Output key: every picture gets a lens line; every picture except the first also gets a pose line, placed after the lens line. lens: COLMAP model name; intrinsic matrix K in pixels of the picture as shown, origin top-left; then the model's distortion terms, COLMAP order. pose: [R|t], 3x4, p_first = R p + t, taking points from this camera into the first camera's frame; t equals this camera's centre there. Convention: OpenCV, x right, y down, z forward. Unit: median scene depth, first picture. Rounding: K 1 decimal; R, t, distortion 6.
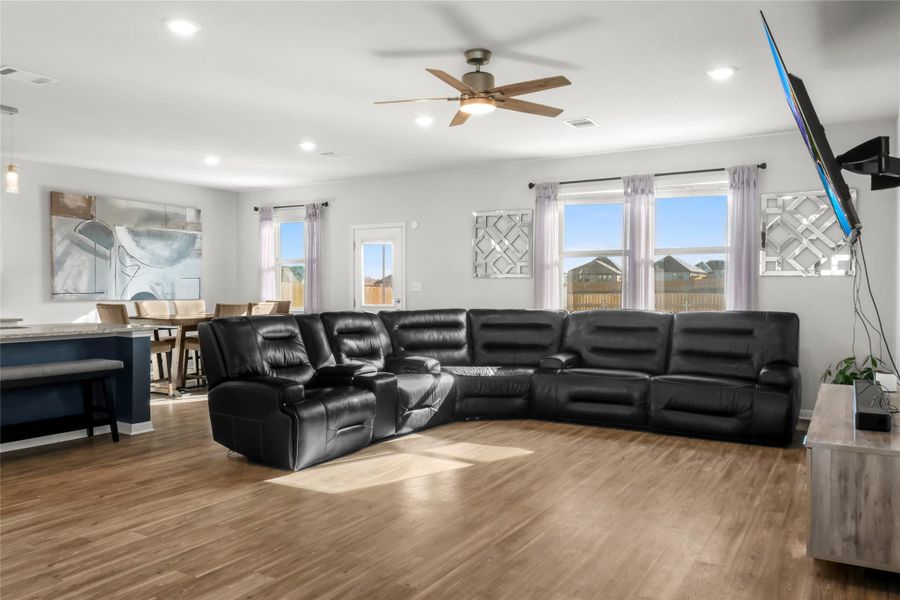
lens RADIAL K [[672.7, 0, 452.7], [0, 672.7, 297.9], [0, 0, 1]] dist [-0.005260, 0.017927]
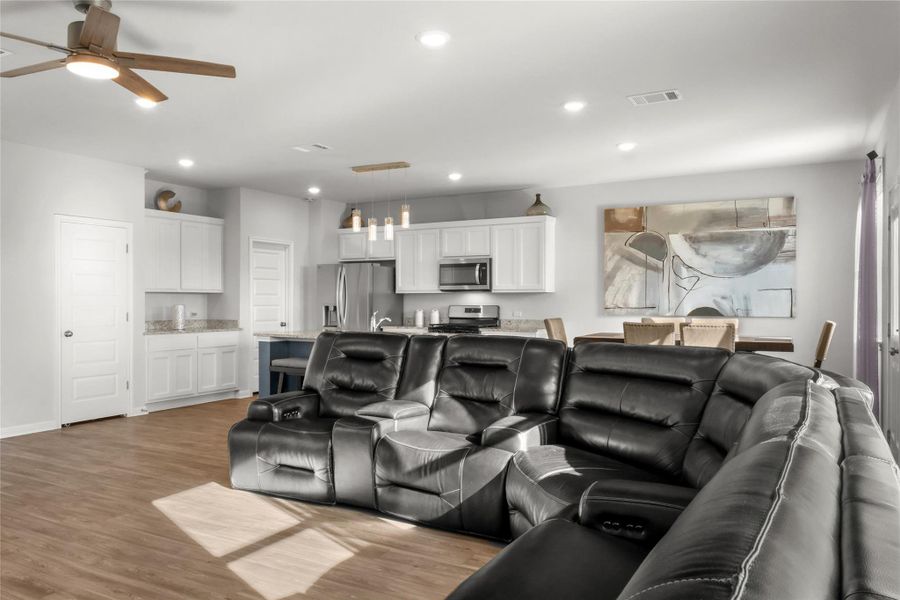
lens RADIAL K [[672.7, 0, 446.4], [0, 672.7, 302.4], [0, 0, 1]] dist [-0.005260, 0.017927]
pose [[0.040383, -0.002372, -0.999181, 0.501653], [-0.014249, 0.999894, -0.002950, -0.009640], [0.999083, 0.014356, 0.040345, 0.831689]]
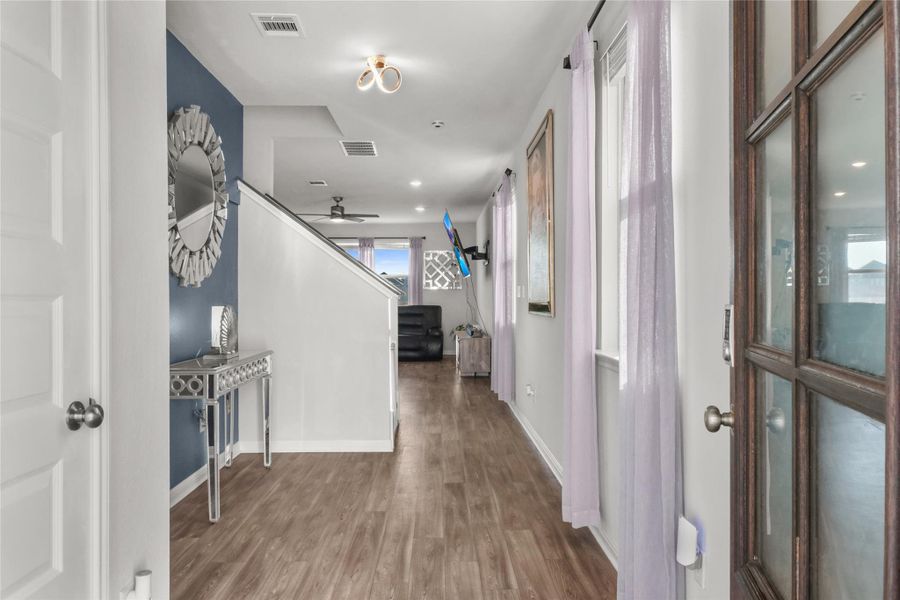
lens RADIAL K [[672.7, 0, 450.6], [0, 672.7, 299.6], [0, 0, 1]] dist [-0.005260, 0.017927]
pose [[0.844741, -0.002800, 0.535168, -0.566494], [0.010906, 0.999869, -0.011983, 0.025119], [-0.535064, 0.015959, 0.844660, -0.784768]]
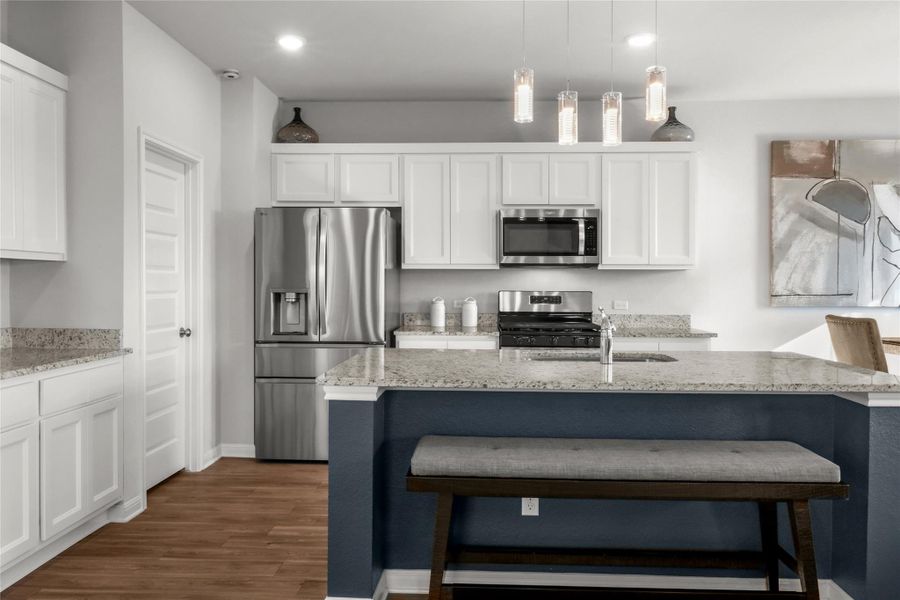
lens RADIAL K [[672.7, 0, 457.5], [0, 672.7, 295.4], [0, 0, 1]] dist [-0.005260, 0.017927]
pose [[0.494171, 0.011861, -0.869284, -0.197016], [-0.013165, 0.999894, 0.006159, -0.006965], [0.869265, 0.008401, 0.494275, 0.466903]]
